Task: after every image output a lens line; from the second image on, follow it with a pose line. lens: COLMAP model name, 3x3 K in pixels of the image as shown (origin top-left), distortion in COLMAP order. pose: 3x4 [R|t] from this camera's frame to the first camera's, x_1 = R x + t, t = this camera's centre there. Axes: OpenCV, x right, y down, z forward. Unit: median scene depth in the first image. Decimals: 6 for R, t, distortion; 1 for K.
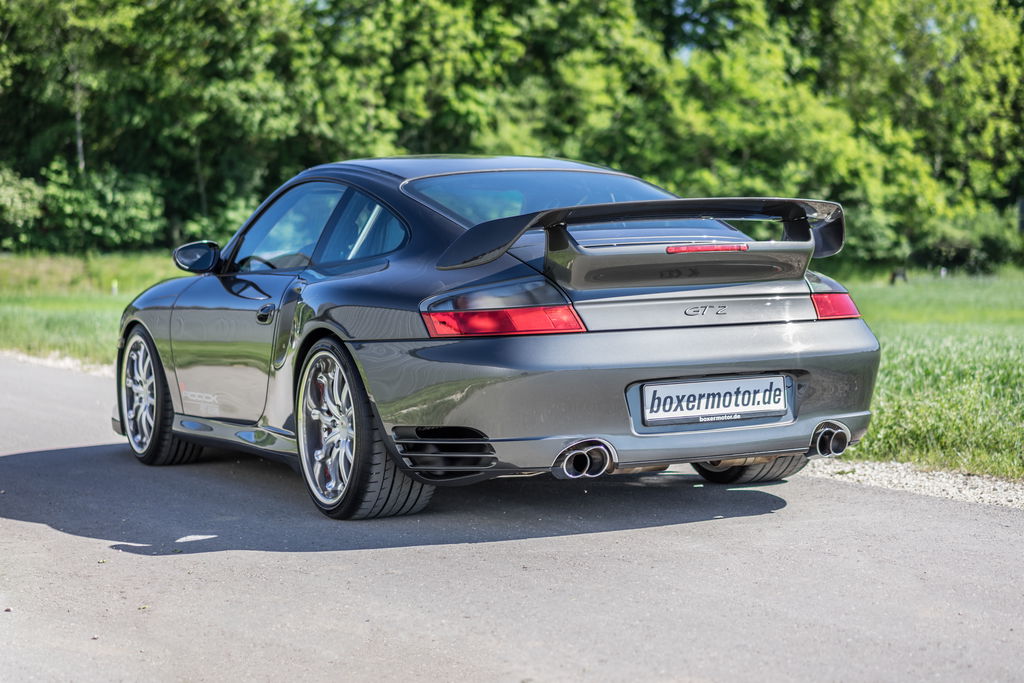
lens RADIAL K [[2219.1, 0, 512.0], [0, 2219.1, 341.5], [0, 0, 1]] dist [0.051348, 0.108049]
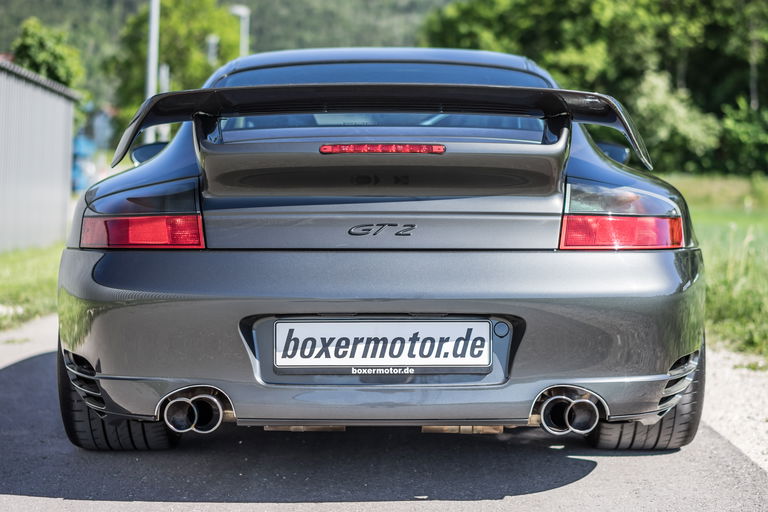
lens RADIAL K [[1664.3, 0, 384.0], [0, 1664.3, 256.0], [0, 0, 1]] dist [0.051348, 0.108049]
pose [[0.881866, 0.050151, -0.468826, 0.354582], [-0.047135, 0.998723, 0.018173, -0.015219], [0.469139, 0.006072, 0.883104, 0.485087]]
